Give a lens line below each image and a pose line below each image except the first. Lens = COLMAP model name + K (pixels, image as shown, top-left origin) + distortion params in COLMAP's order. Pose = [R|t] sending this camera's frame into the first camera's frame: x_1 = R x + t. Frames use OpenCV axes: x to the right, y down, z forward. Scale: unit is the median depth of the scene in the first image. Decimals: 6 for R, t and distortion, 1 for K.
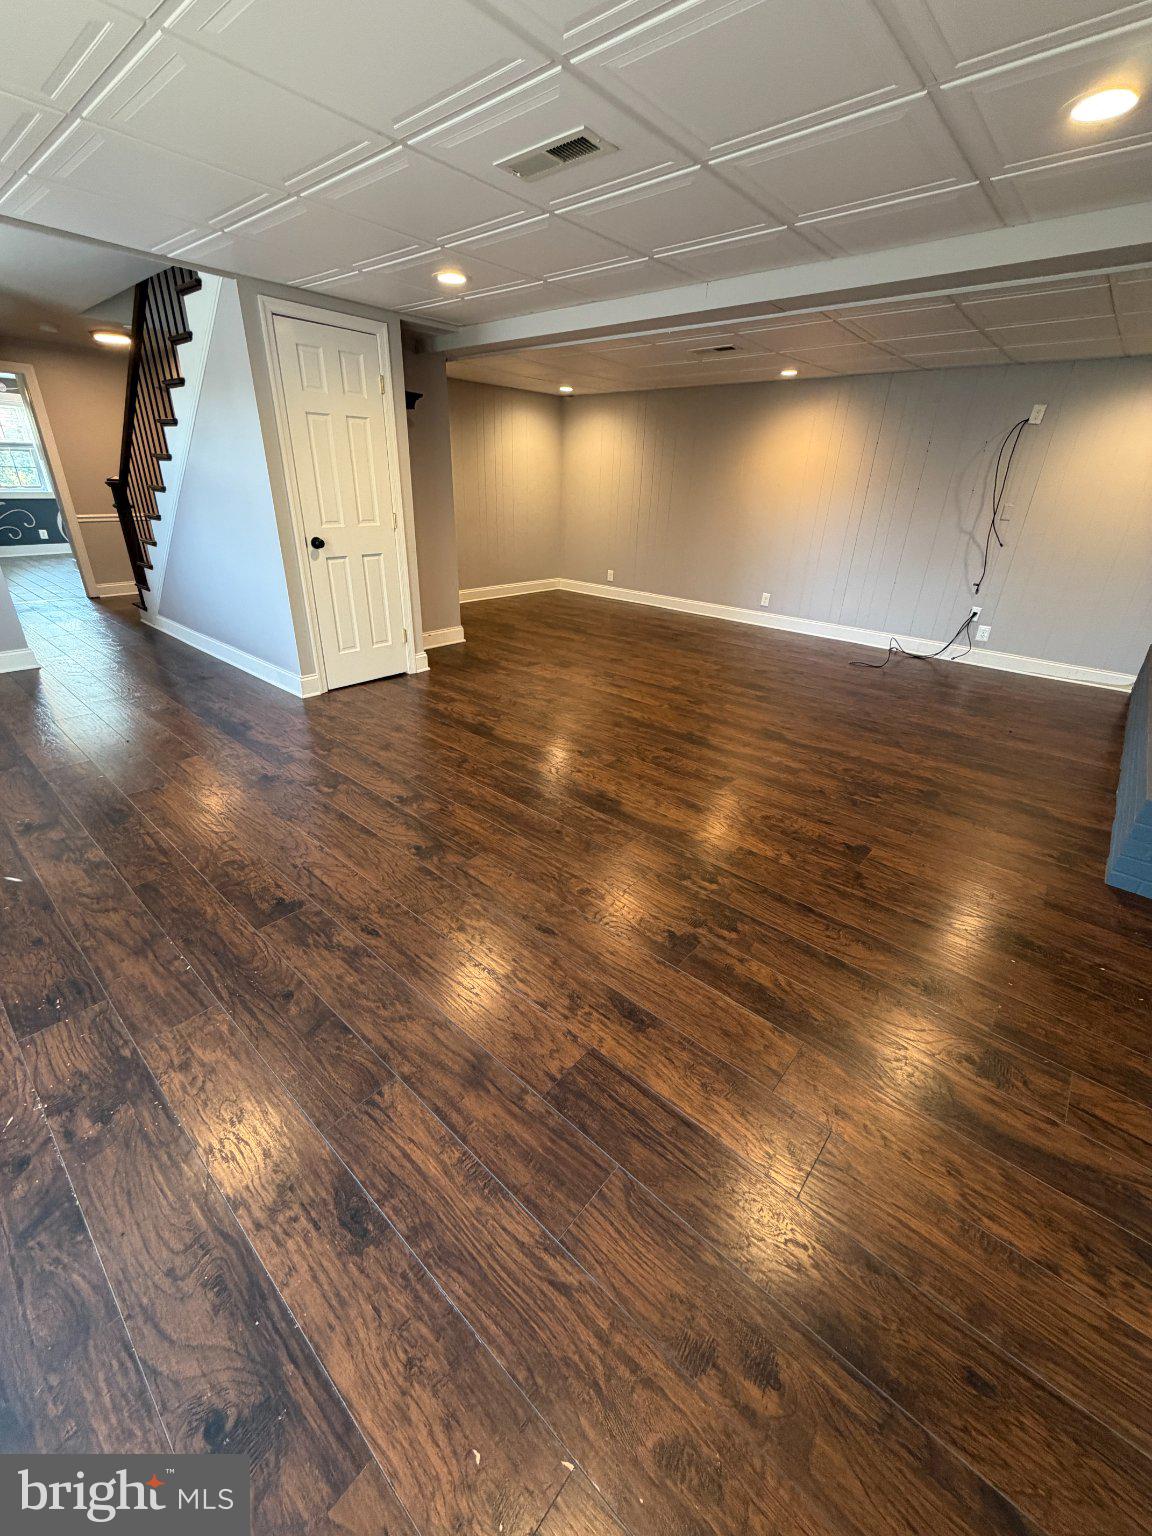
lens RADIAL K [[611.1, 0, 574.3], [0, 611.1, 765.9], [0, 0, 1]] dist [-0.000233, -0.000484]
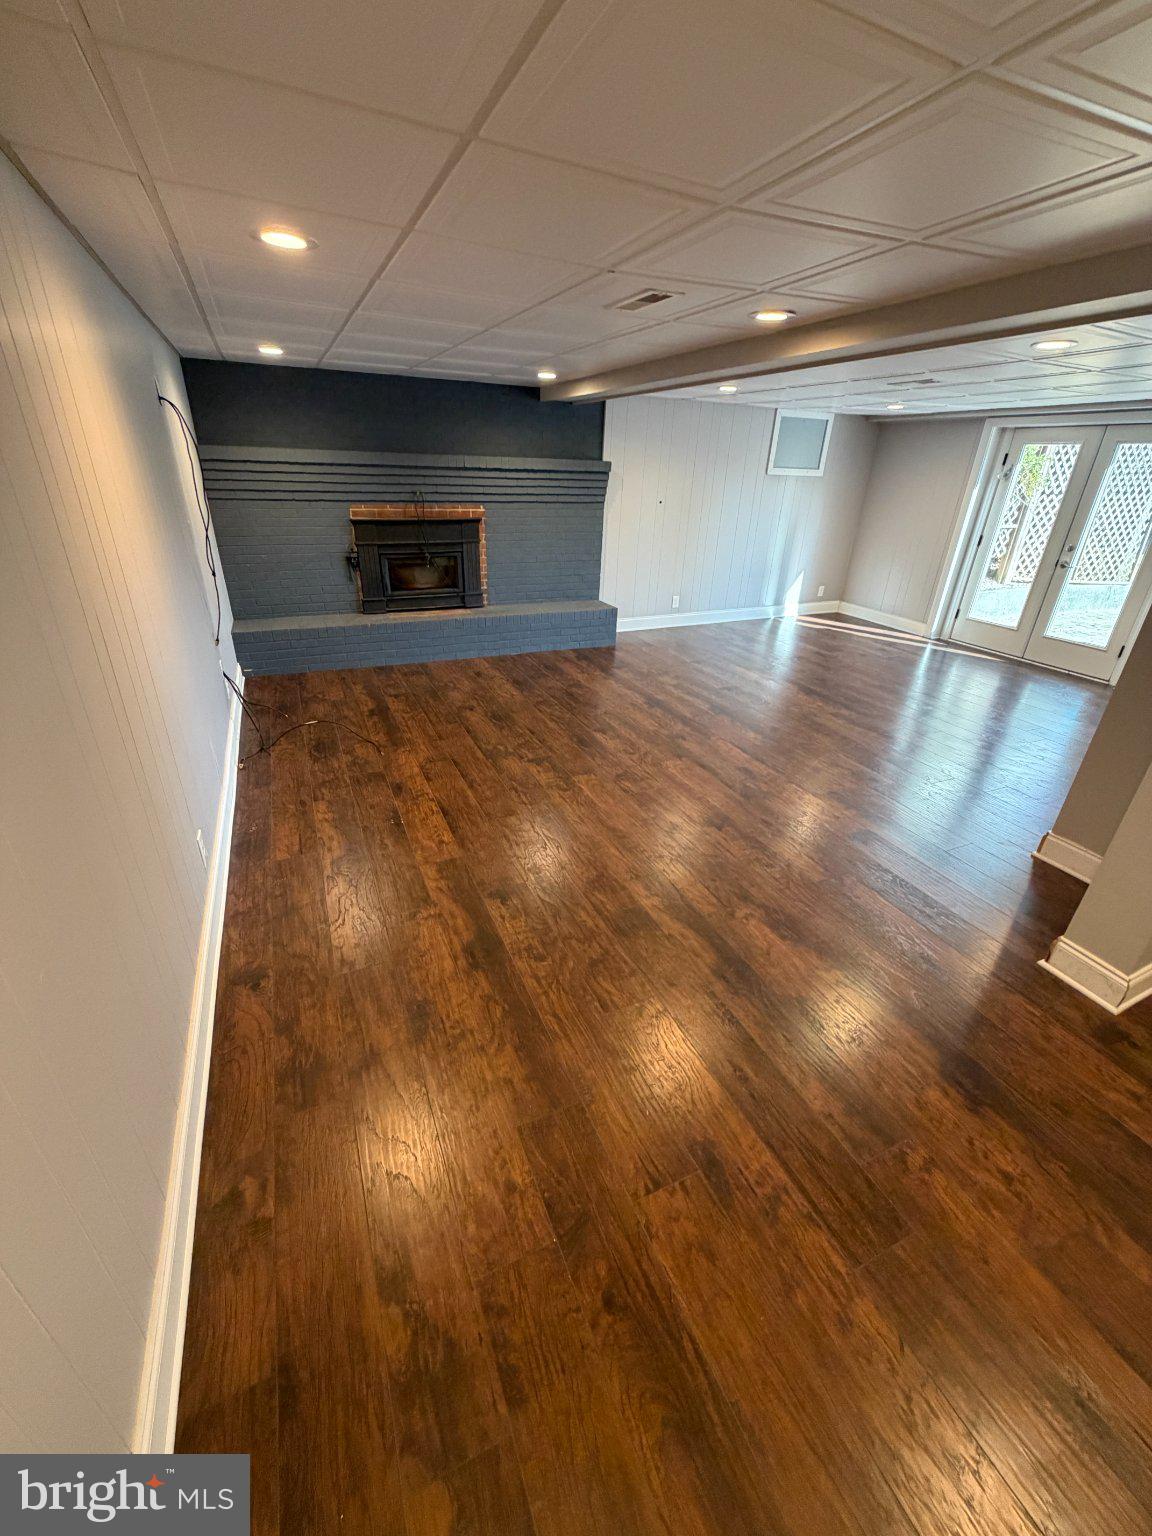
lens RADIAL K [[611.1, 0, 574.3], [0, 611.1, 765.9], [0, 0, 1]] dist [-0.000233, -0.000484]
pose [[-0.906366, -0.239635, 0.347959, -0.006161], [0.122476, 0.639194, 0.759230, -1.274409], [-0.404351, 0.730757, -0.549994, 2.476829]]
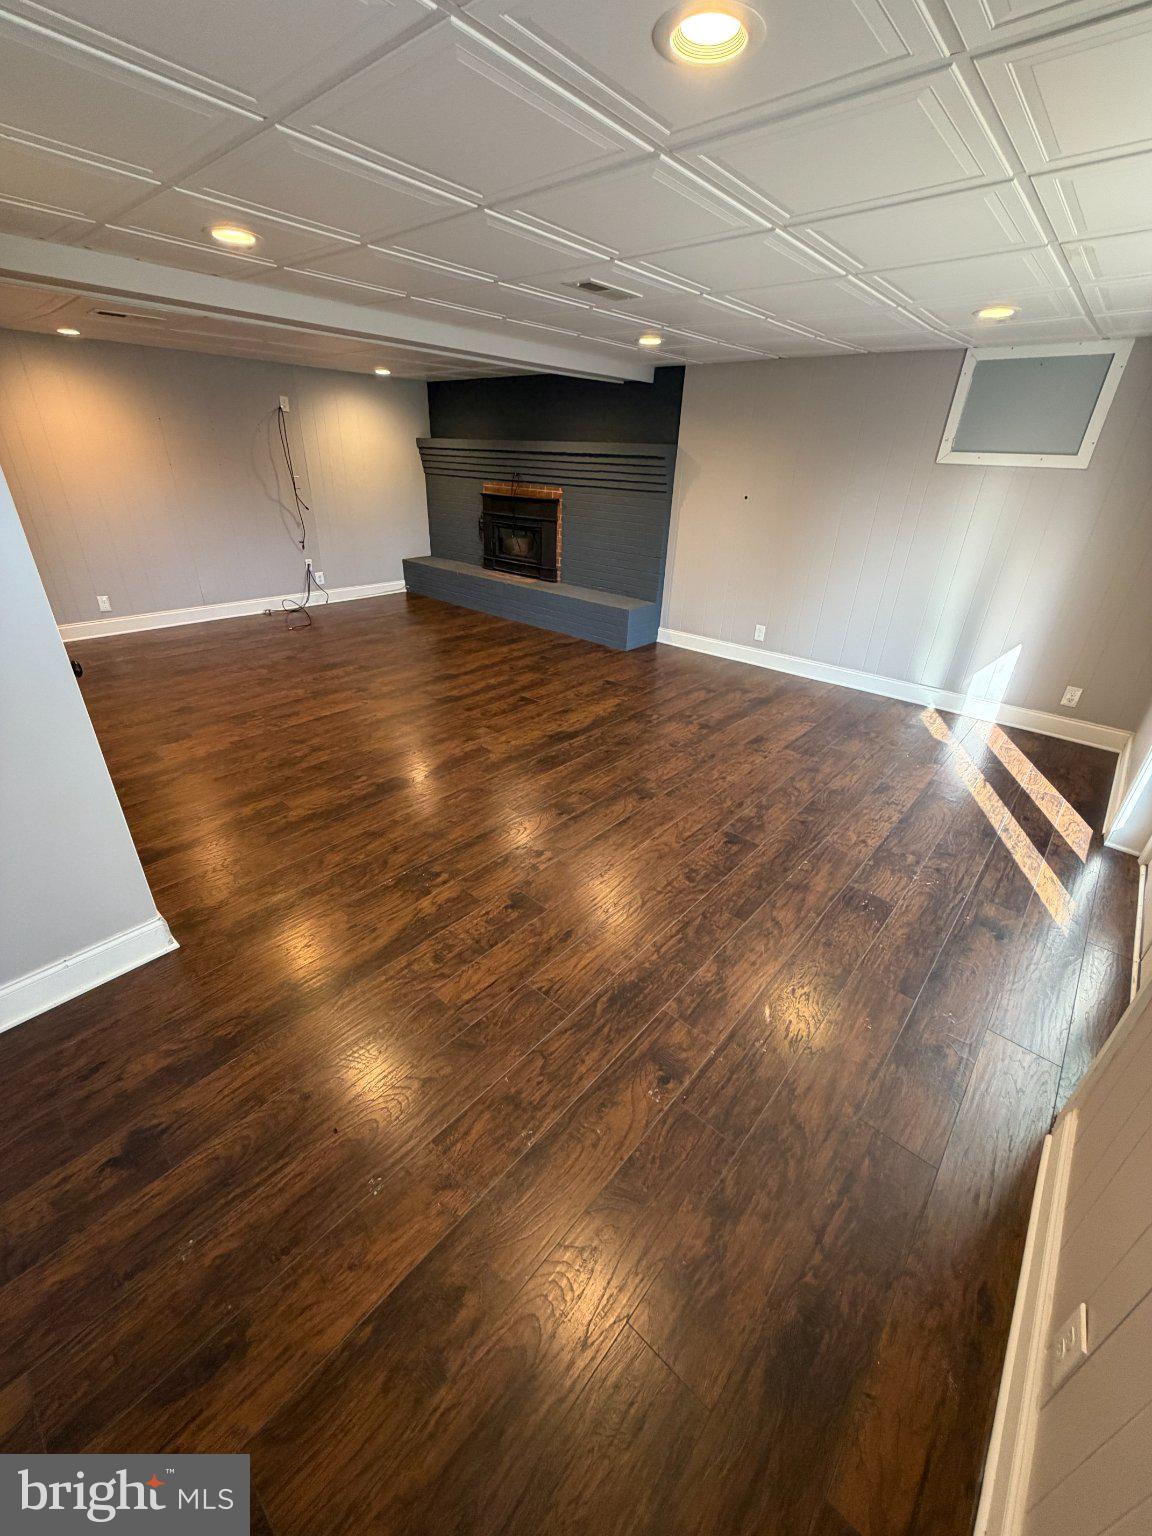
lens RADIAL K [[611.1, 0, 574.3], [0, 611.1, 765.9], [0, 0, 1]] dist [-0.000233, -0.000484]
pose [[0.008484, -0.483979, 0.875038, -1.189593], [0.394429, 0.805739, 0.441826, -0.482454], [-0.918887, 0.341392, 0.197732, 0.743962]]
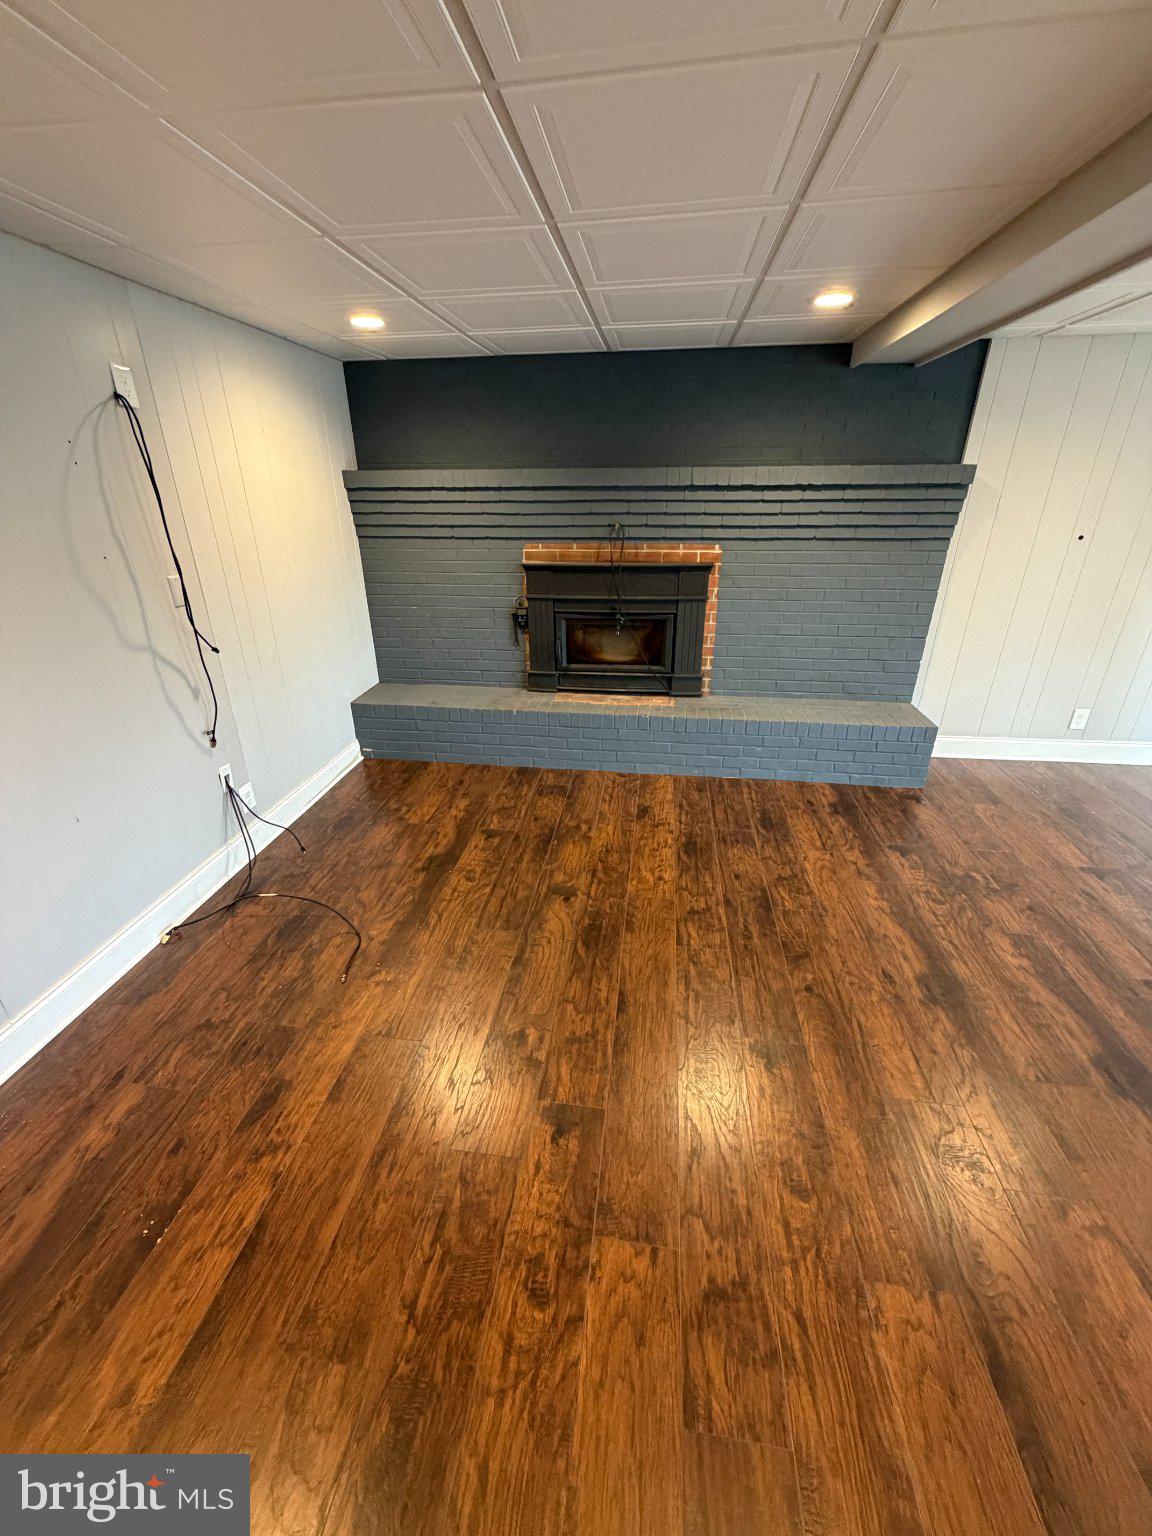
lens RADIAL K [[611.1, 0, 574.3], [0, 611.1, 765.9], [0, 0, 1]] dist [-0.000233, -0.000484]
pose [[-0.547526, -0.373807, 0.748655, 0.211719], [0.345368, 0.713969, 0.609072, -0.884448], [-0.762192, 0.592044, -0.261816, 1.707127]]
